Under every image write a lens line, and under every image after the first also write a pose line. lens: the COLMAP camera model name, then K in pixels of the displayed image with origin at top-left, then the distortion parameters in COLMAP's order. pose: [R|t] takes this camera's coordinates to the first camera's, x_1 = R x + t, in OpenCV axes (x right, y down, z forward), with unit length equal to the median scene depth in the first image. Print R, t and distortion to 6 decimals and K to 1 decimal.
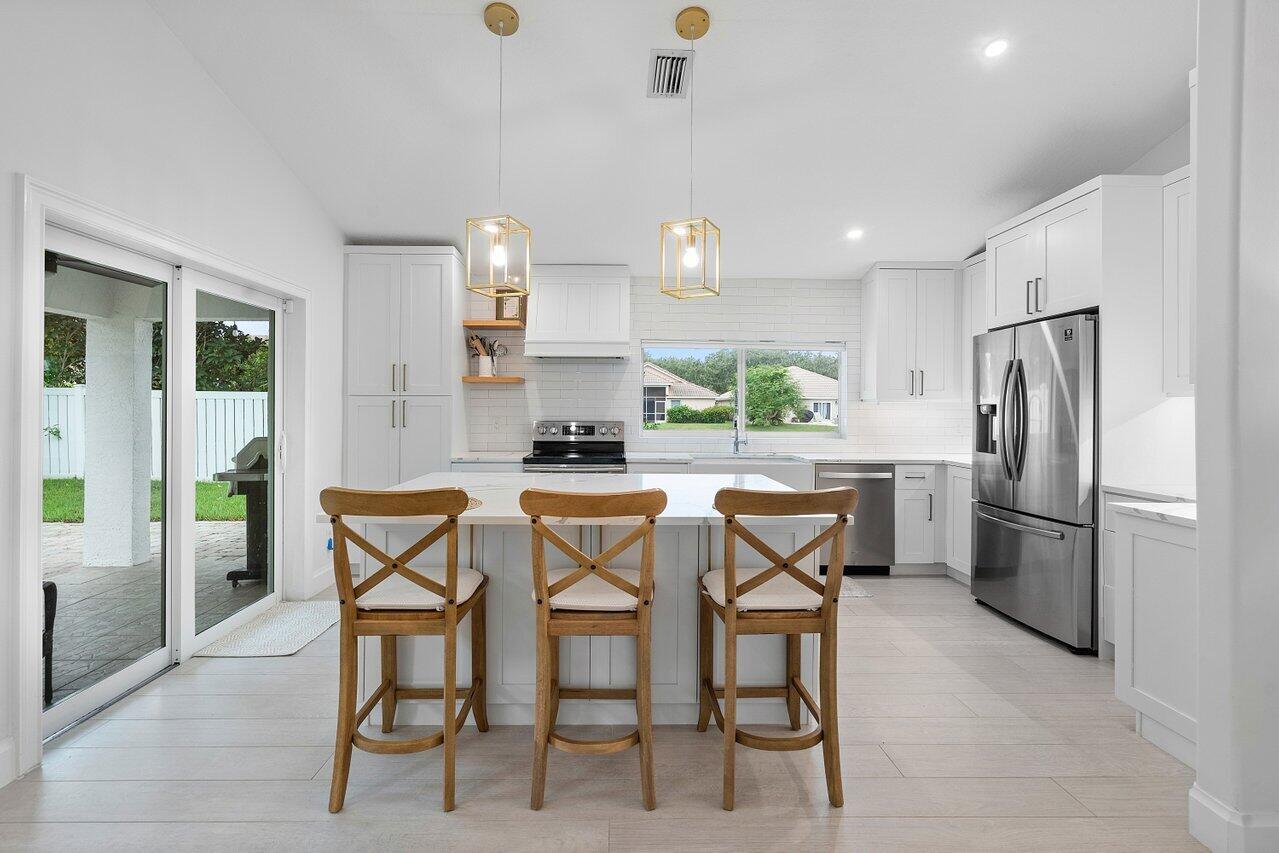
lens RADIAL K [[599.2, 0, 639.1], [0, 599.2, 417.2], [0, 0, 1]] dist [-0.008878, 0.001736]
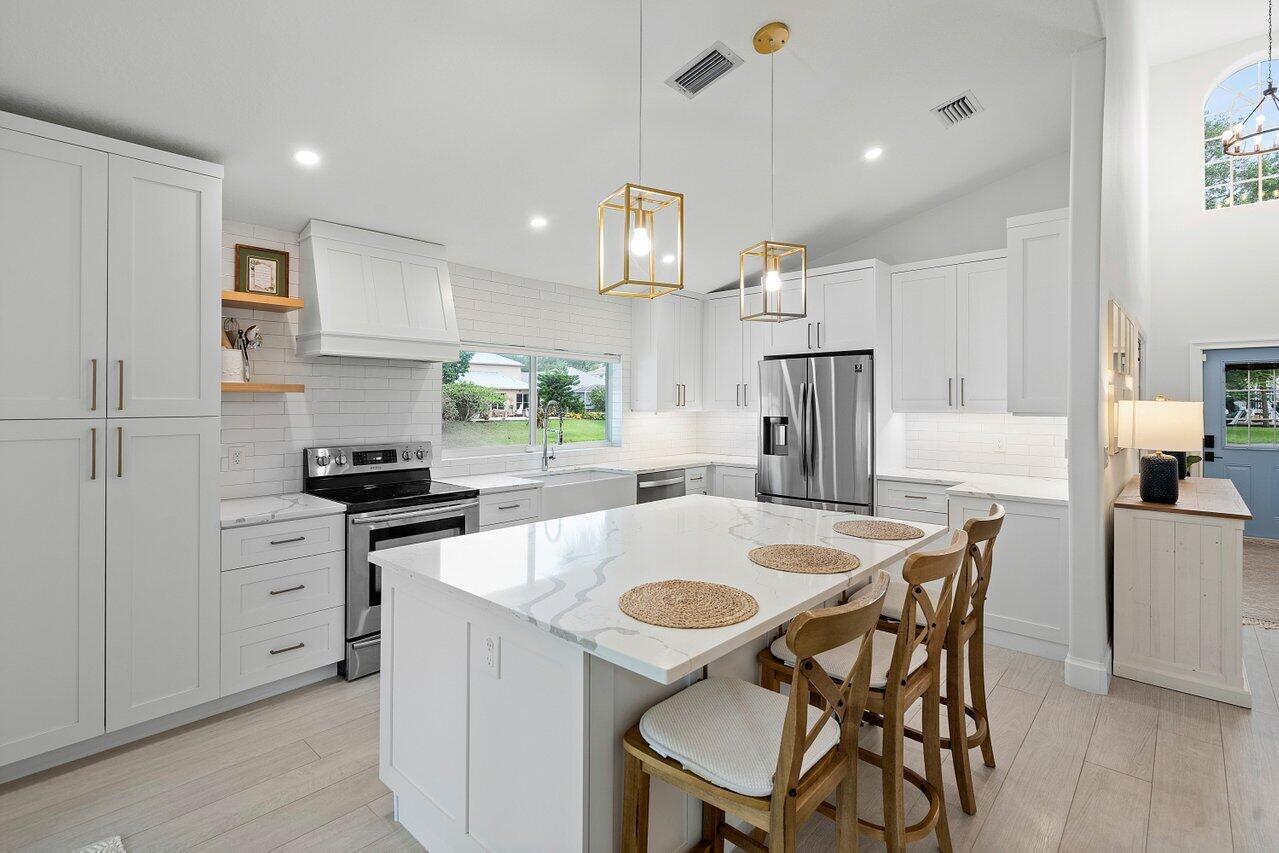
lens RADIAL K [[599.2, 0, 646.2], [0, 599.2, 417.5], [0, 0, 1]] dist [-0.008878, 0.001736]
pose [[0.694198, -0.022343, 0.719437, -0.422232], [0.012696, 0.999743, 0.018798, -0.038409], [-0.719672, -0.003915, 0.694303, 0.267117]]
